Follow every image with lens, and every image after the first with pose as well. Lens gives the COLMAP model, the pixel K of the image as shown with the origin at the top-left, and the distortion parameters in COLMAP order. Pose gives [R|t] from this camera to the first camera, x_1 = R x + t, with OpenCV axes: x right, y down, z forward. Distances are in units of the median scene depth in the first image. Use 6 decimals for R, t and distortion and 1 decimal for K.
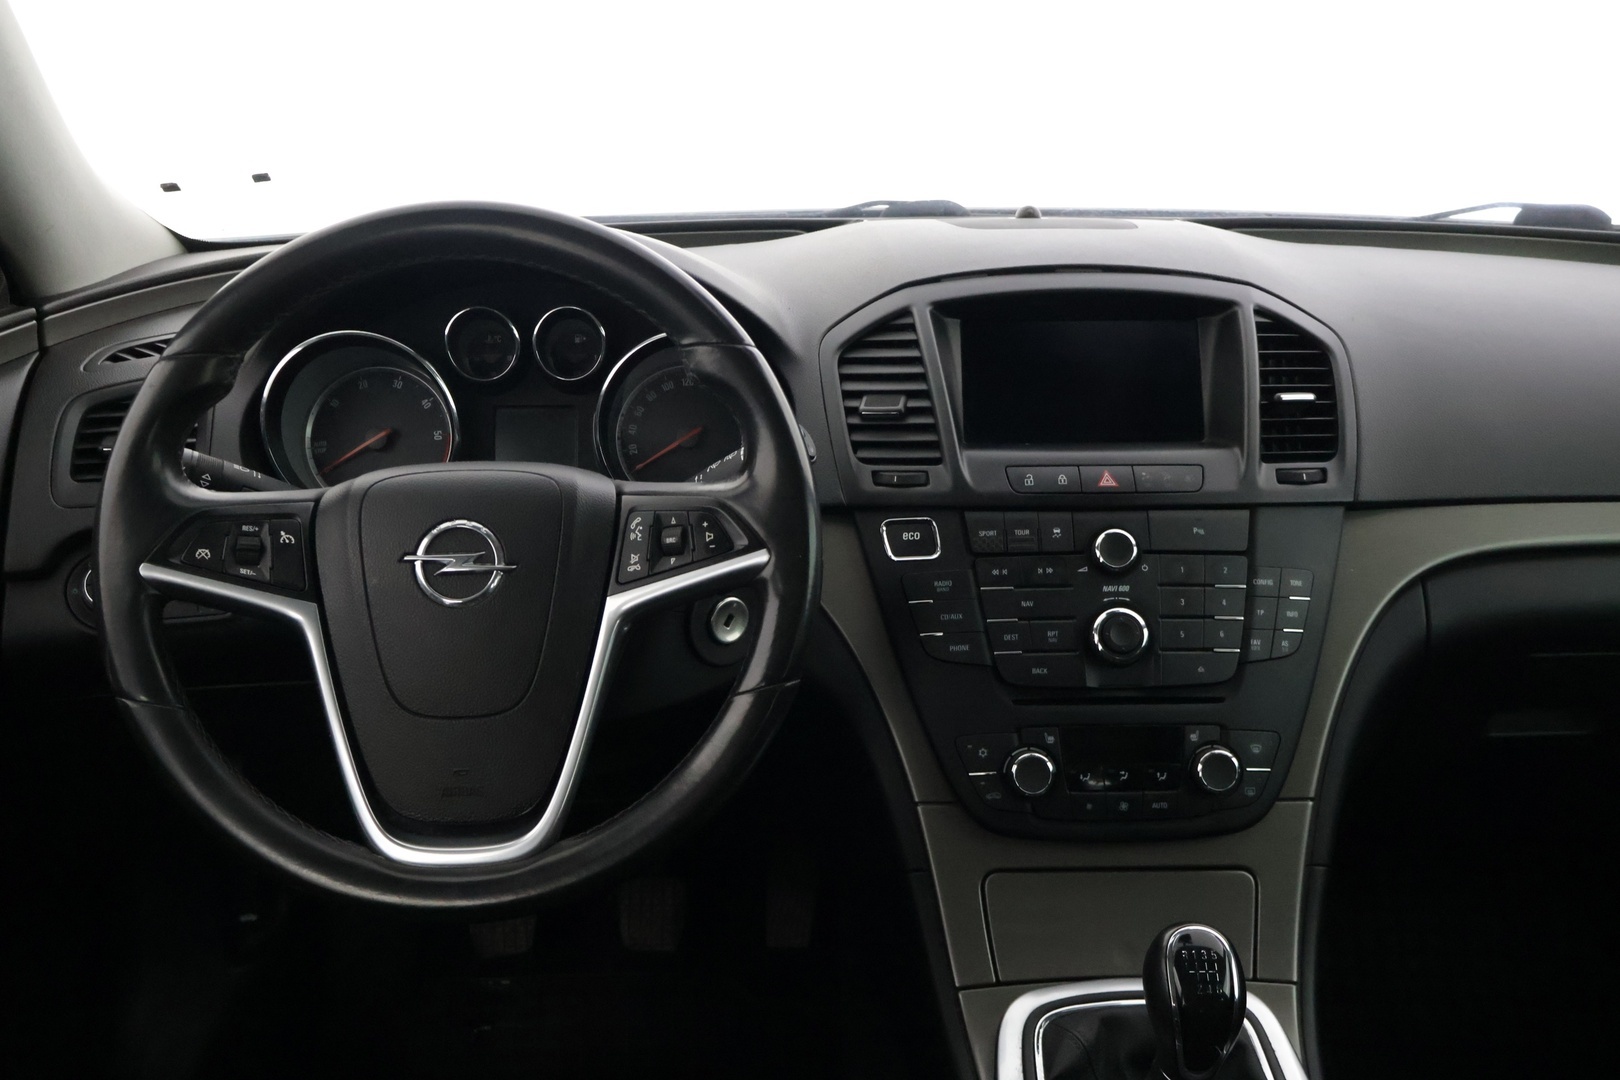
lens RADIAL K [[1672.8, 0, 795.2], [0, 1672.8, 550.1], [0, 0, 1]] dist [-0.015271, 0.000000]
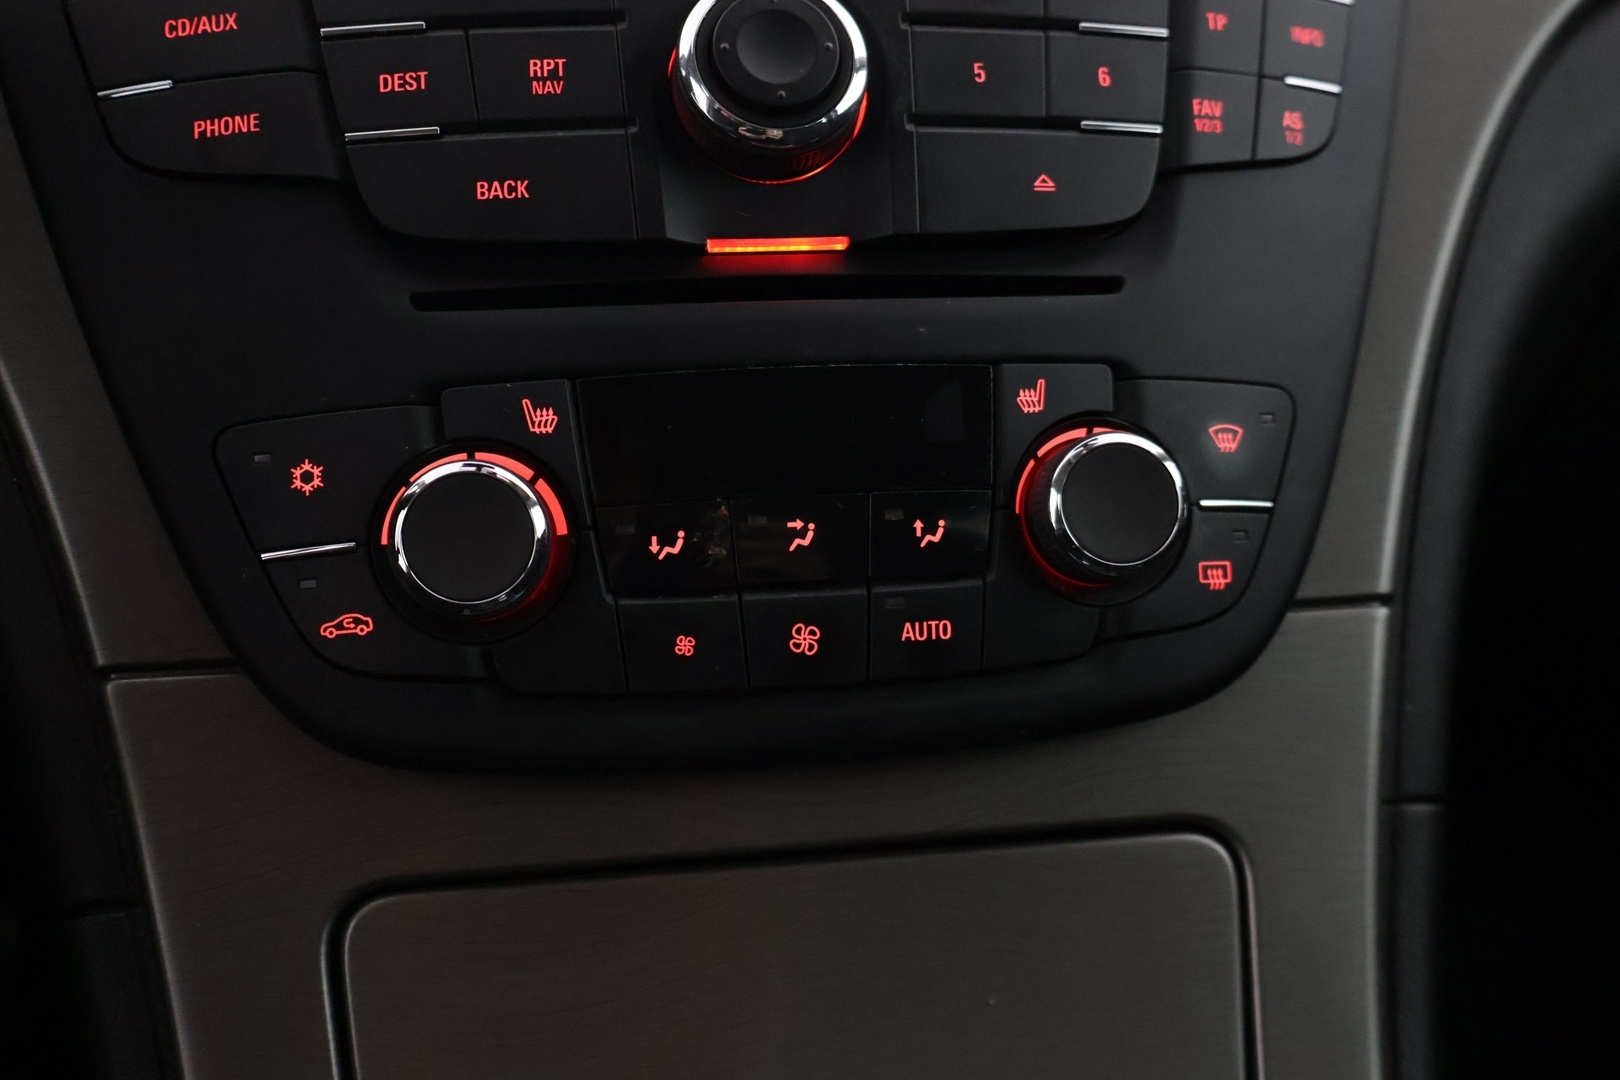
lens RADIAL K [[1591.2, 0, 838.5], [0, 1591.2, 531.9], [0, 0, 1]] dist [-0.002659, 0.000000]
pose [[0.989289, -0.039657, 0.140479, 0.160774], [0.037449, 0.999130, 0.018330, 0.126935], [-0.141083, -0.012873, 0.989914, 0.709956]]
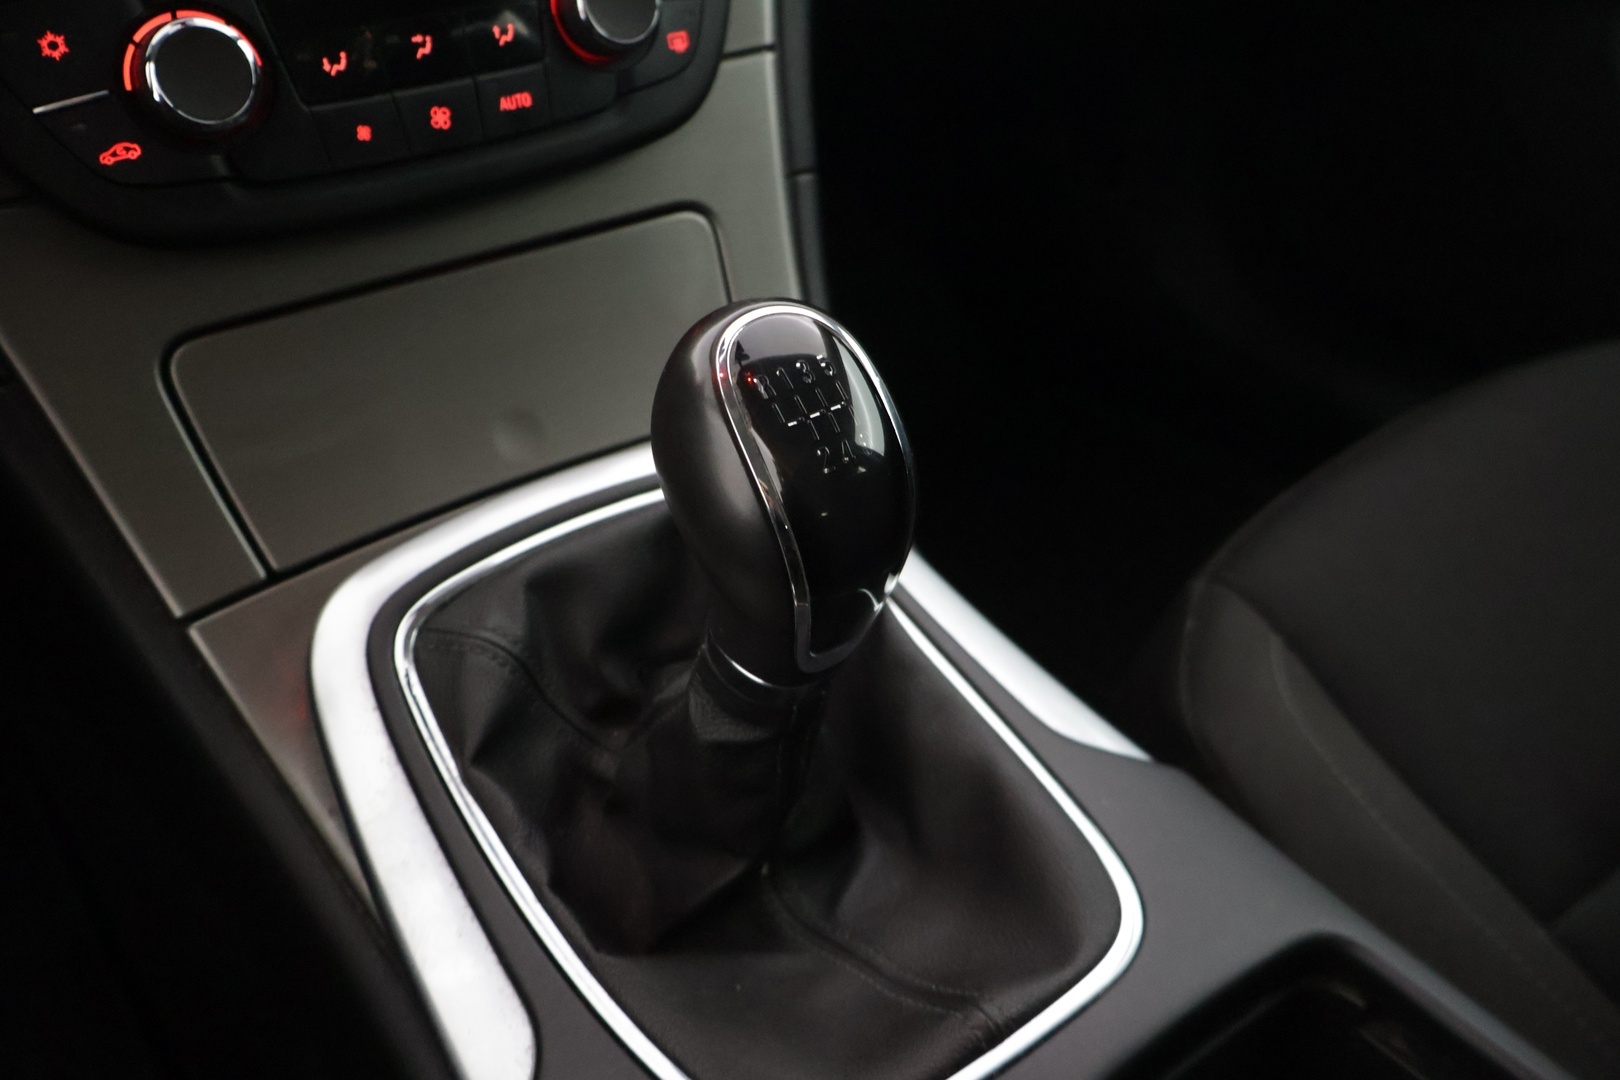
lens RADIAL K [[1333.5, 0, 801.3], [0, 1333.5, 539.7], [0, 0, 1]] dist [-0.005448, -0.007533]
pose [[0.826157, -0.328707, 0.457620, 0.076340], [0.139894, 0.906425, 0.398527, 0.124590], [-0.545796, -0.265228, 0.794834, 0.625499]]
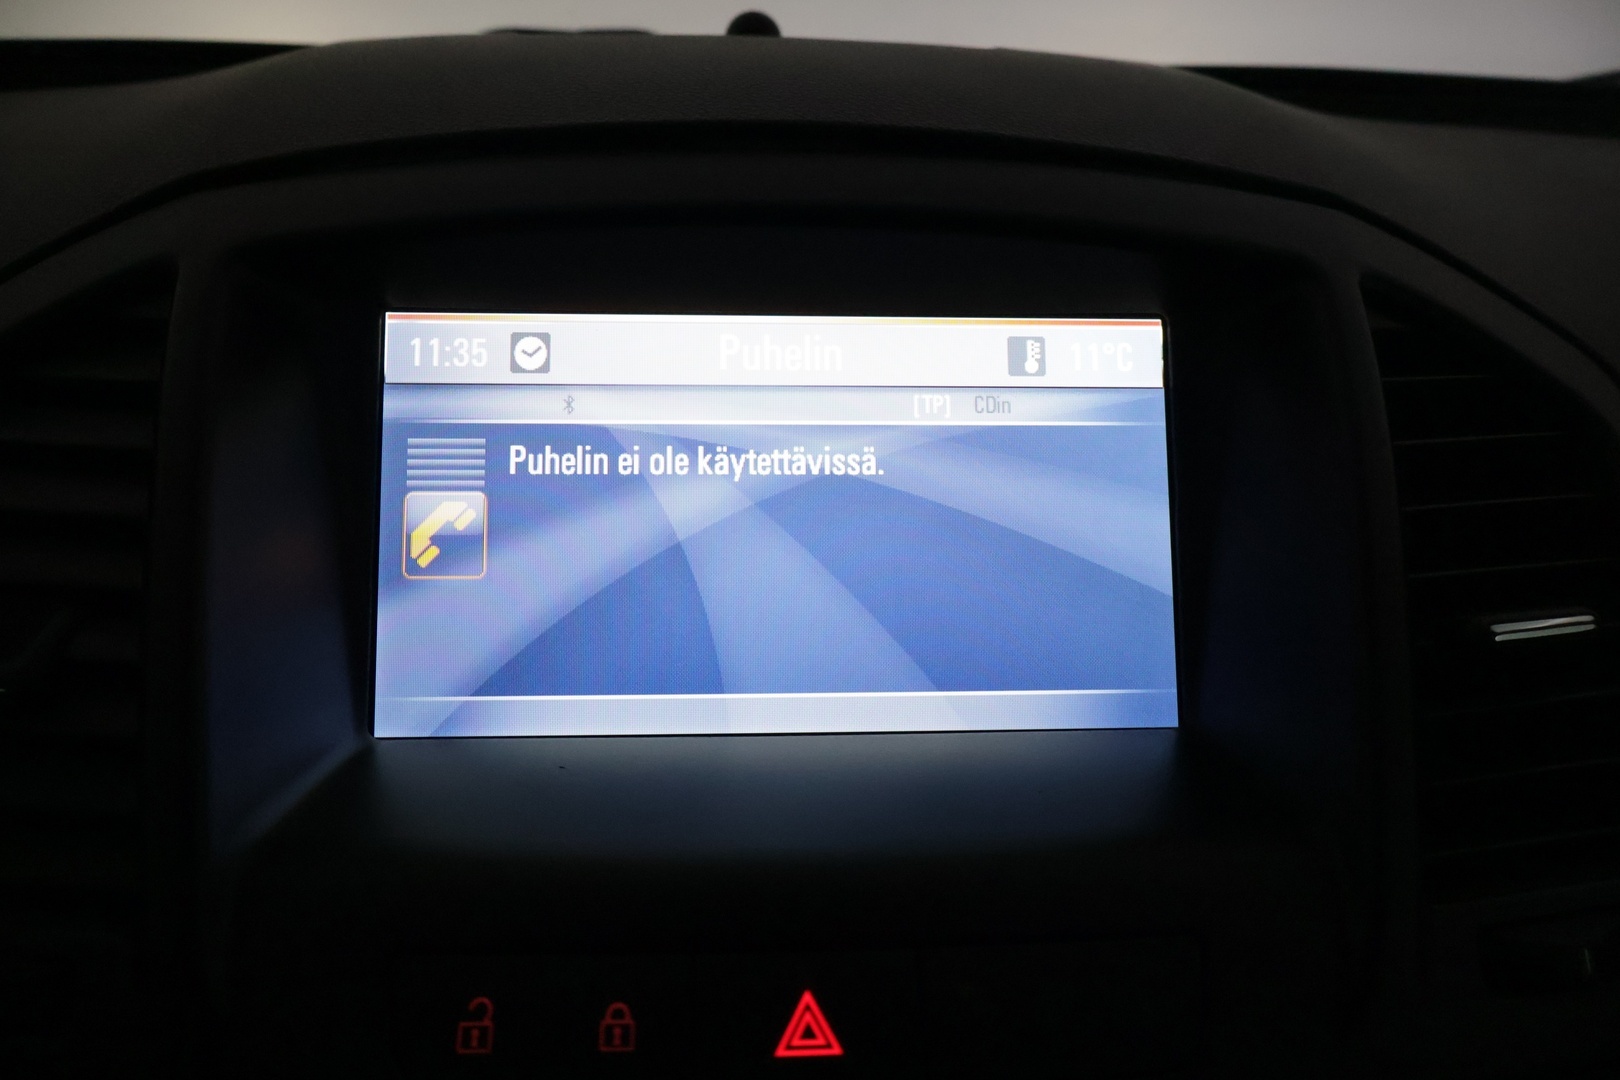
lens RADIAL K [[1333.5, 0, 809.7], [0, 1333.5, 536.9], [0, 0, 1]] dist [-0.005448, -0.007533]
pose [[0.998845, 0.006841, 0.047569, 0.179835], [-0.010463, 0.997028, 0.076328, -0.126797], [-0.046905, -0.076738, 0.995947, 0.829143]]
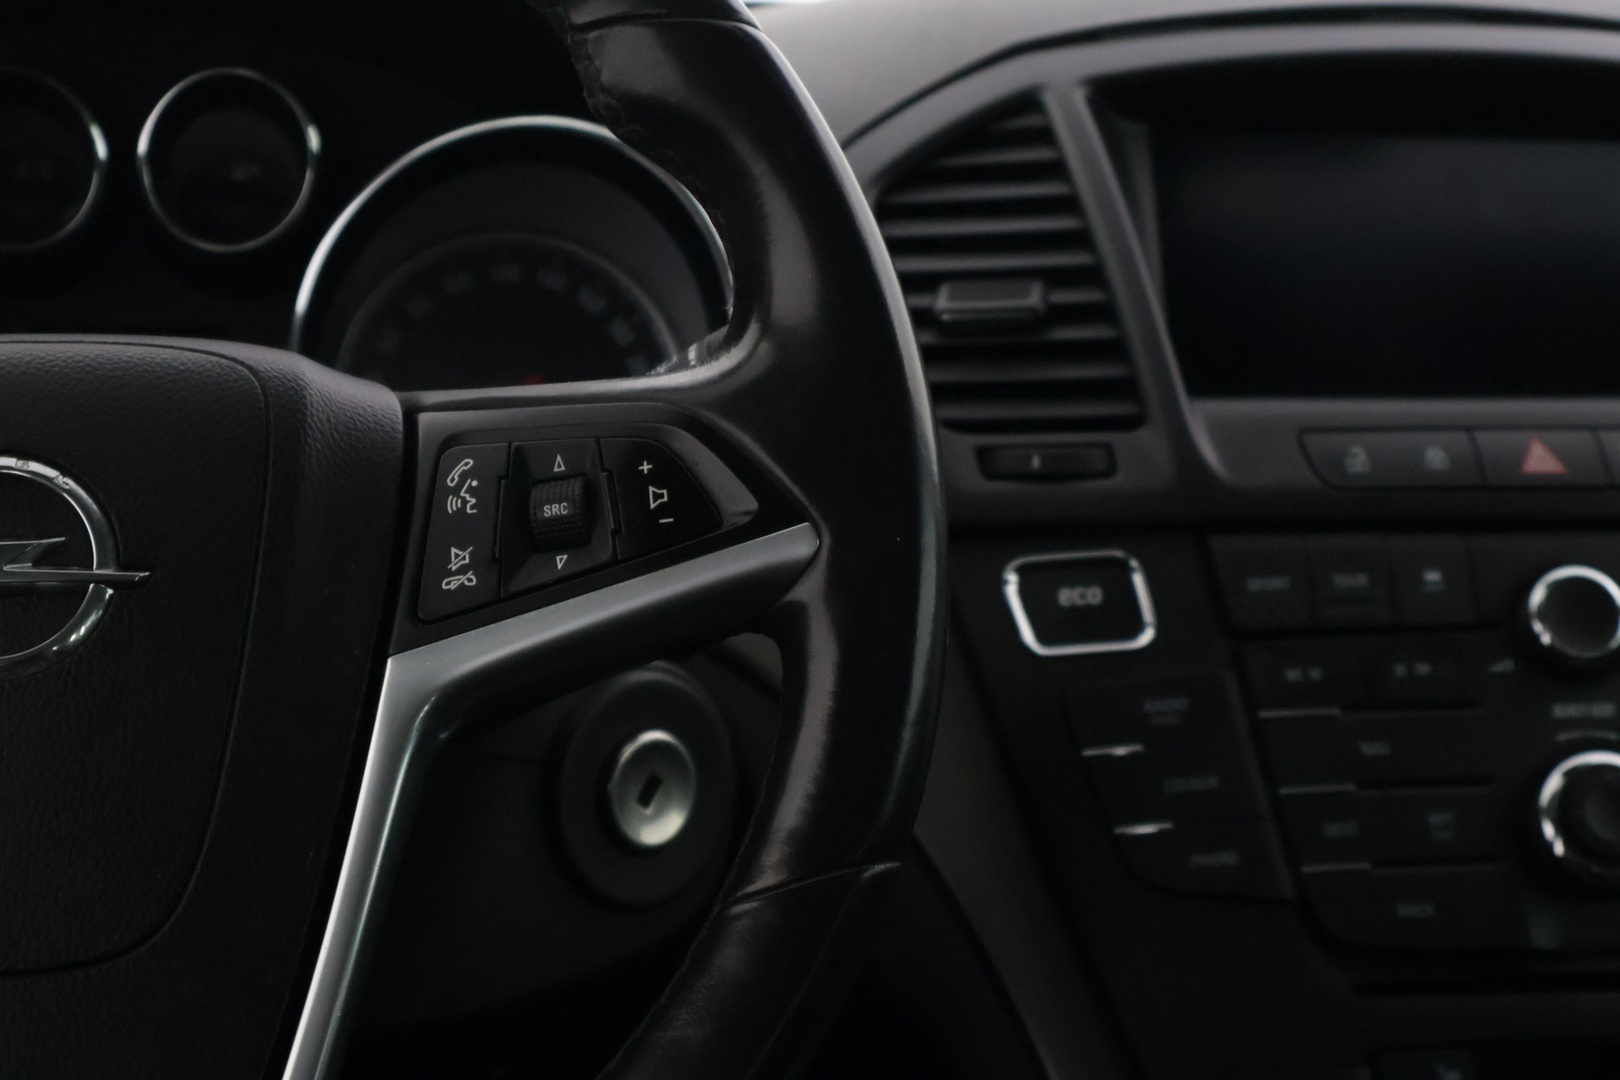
lens RADIAL K [[3293.5, 0, 820.0], [0, 3293.5, 526.0], [0, 0, 1]] dist [0.021379, 0.000000]
pose [[0.994878, -0.002016, 0.101060, -0.077290], [0.017191, 0.988611, -0.149507, 0.096120], [-0.099608, 0.150479, 0.983582, 0.211591]]
